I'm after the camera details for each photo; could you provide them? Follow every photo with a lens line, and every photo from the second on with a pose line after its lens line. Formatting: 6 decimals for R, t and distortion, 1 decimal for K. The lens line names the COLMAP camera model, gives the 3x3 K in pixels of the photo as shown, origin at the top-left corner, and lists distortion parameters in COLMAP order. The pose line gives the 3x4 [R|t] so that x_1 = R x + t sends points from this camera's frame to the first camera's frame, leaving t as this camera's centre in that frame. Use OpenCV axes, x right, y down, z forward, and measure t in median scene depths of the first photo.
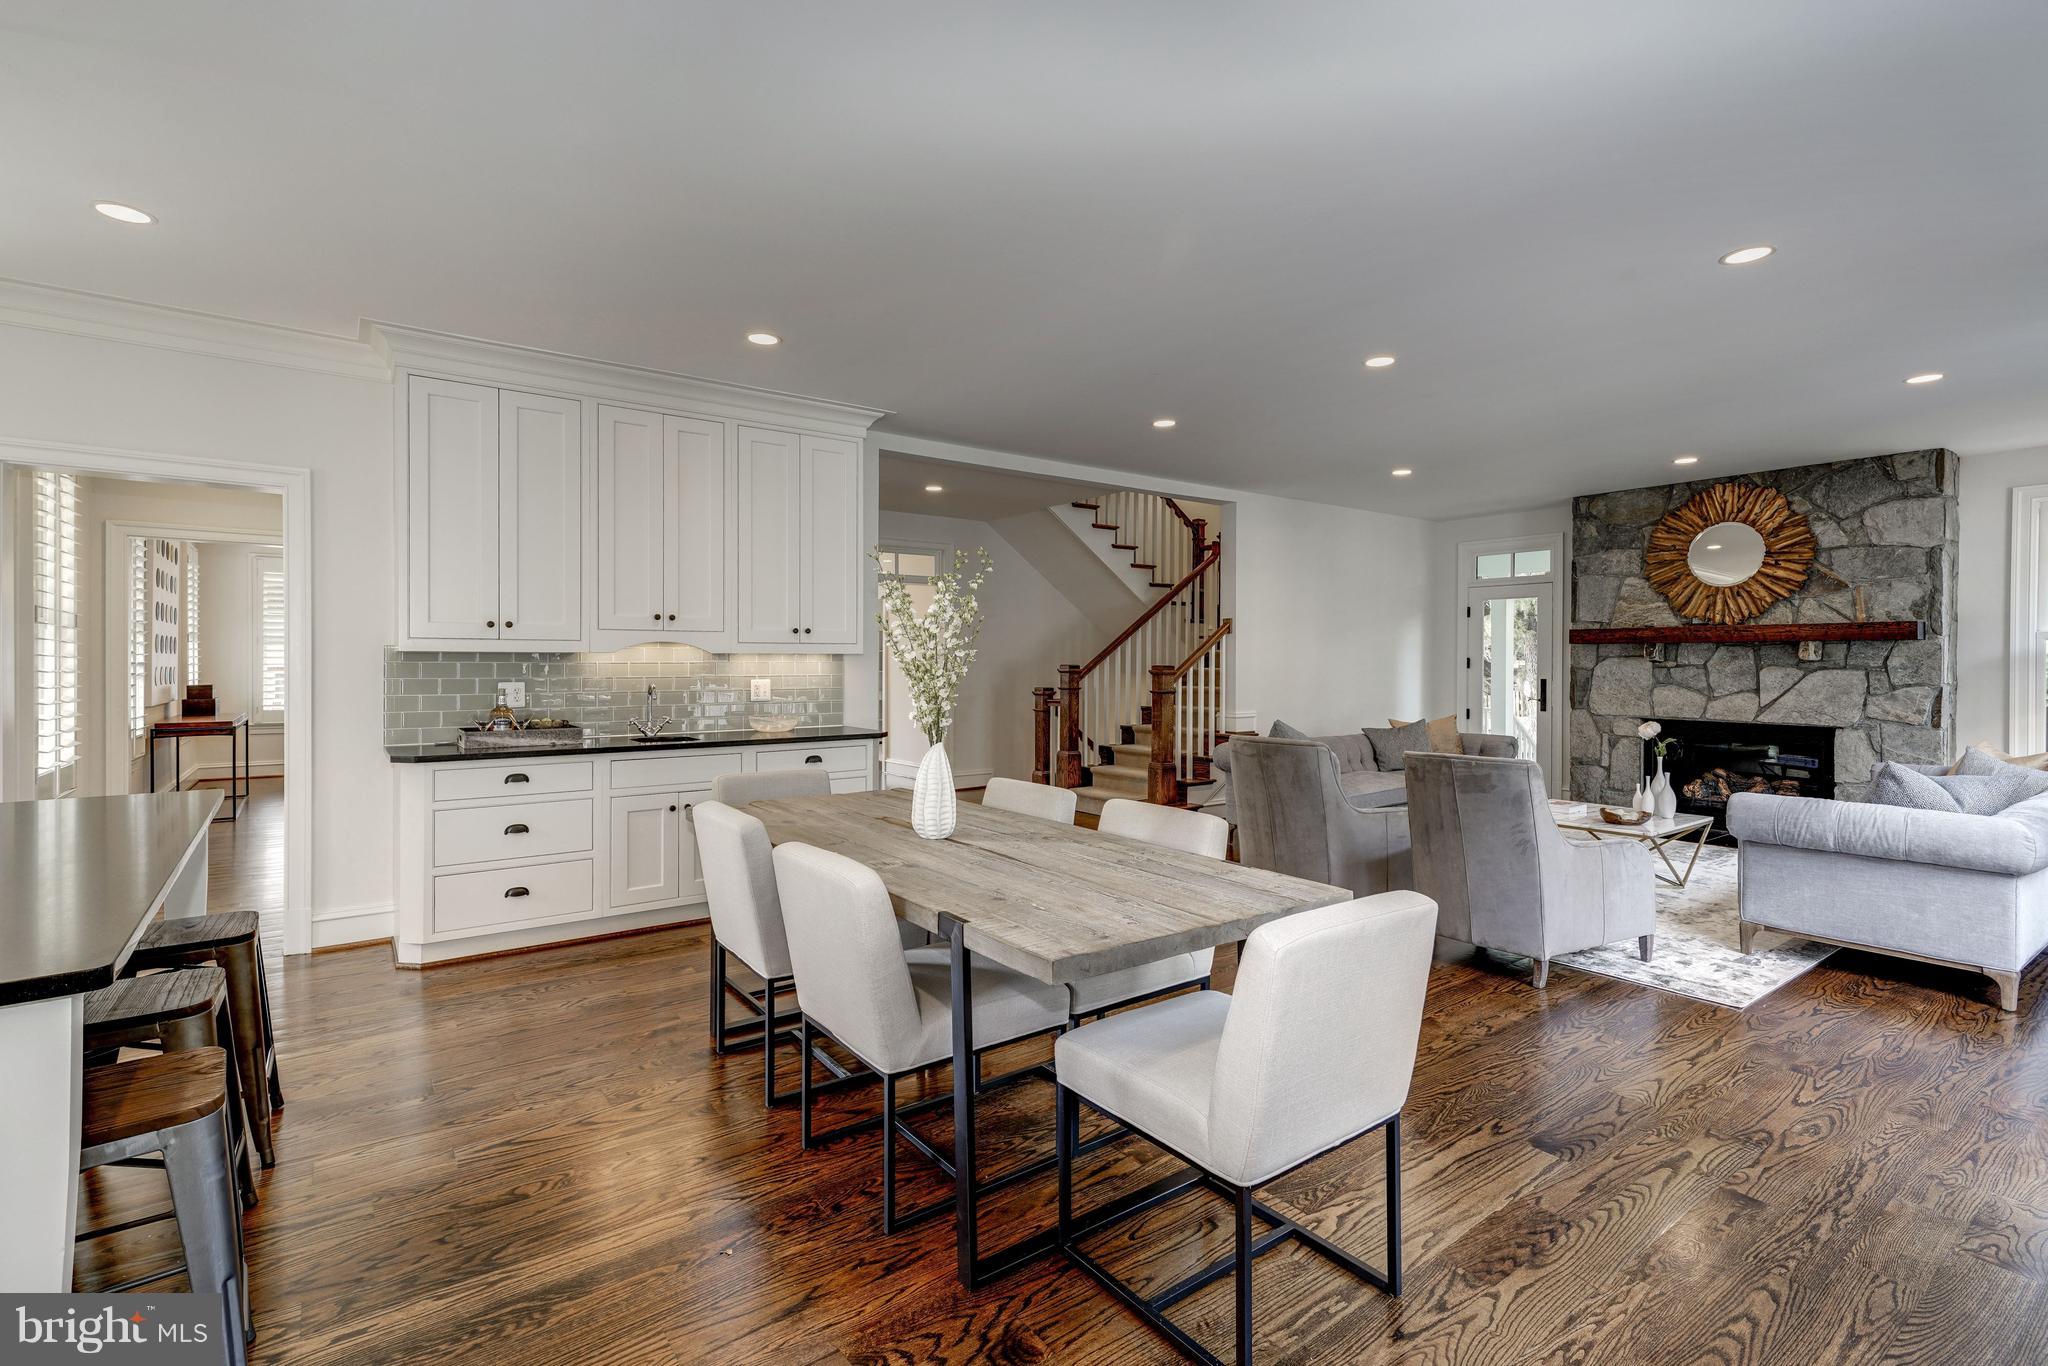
lens RADIAL K [[944.3, 0, 1023.1], [0, 944.3, 665.0], [0, 0, 1]] dist [0.016350, 0.000738]
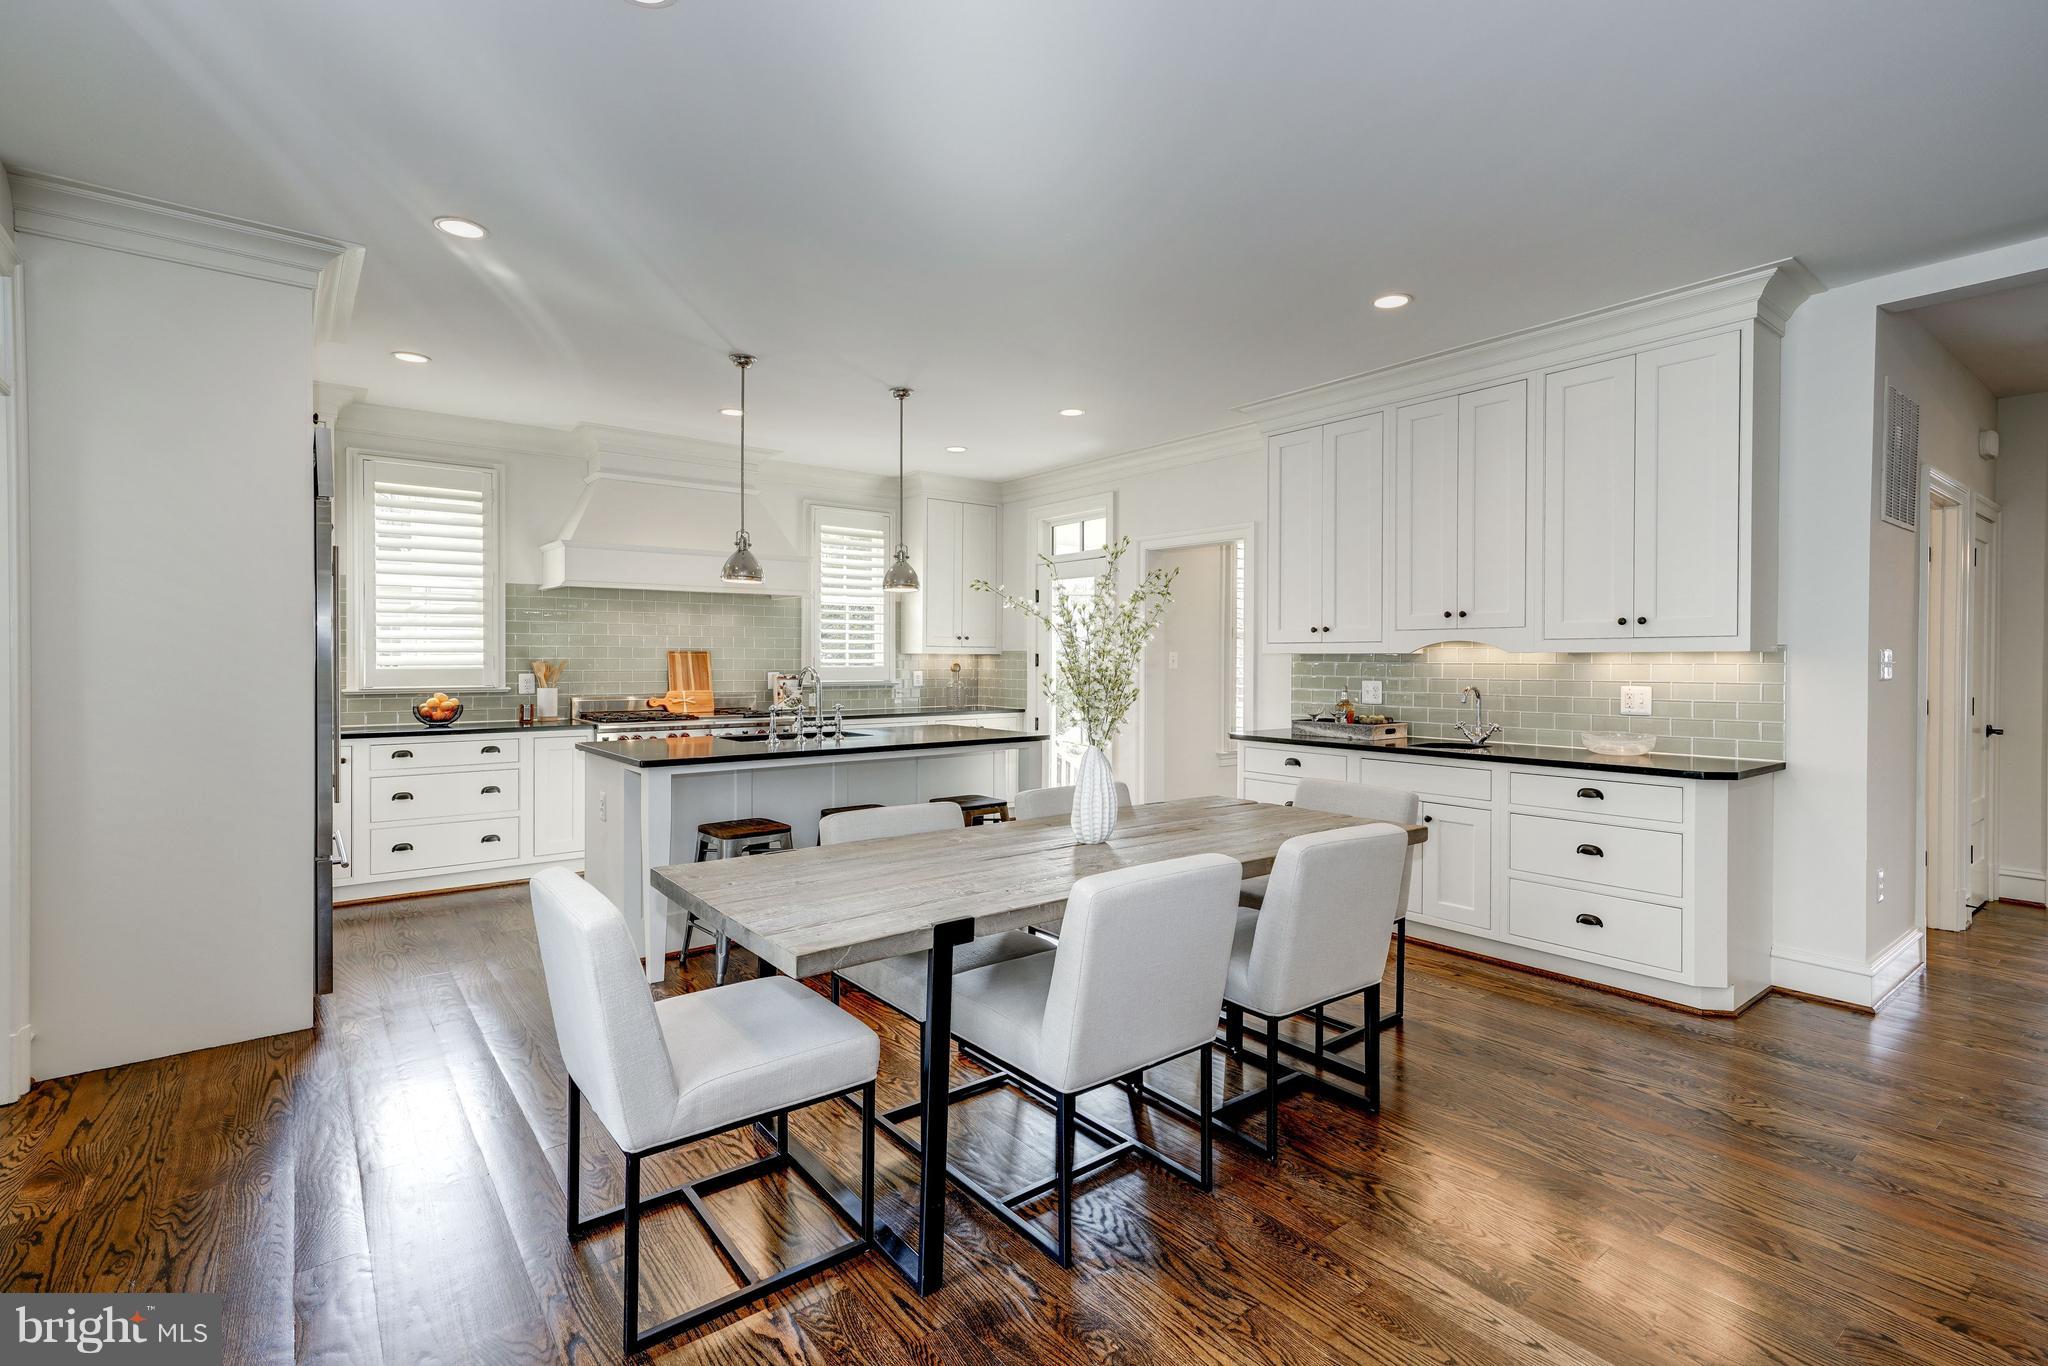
lens RADIAL K [[944.3, 0, 1023.1], [0, 944.3, 665.0], [0, 0, 1]] dist [0.016350, 0.000738]
pose [[0.028485, 0.004483, -0.999584, 0.536135], [-0.009505, 0.999946, 0.004214, -0.000891], [0.999549, 0.009381, 0.028526, 0.550093]]
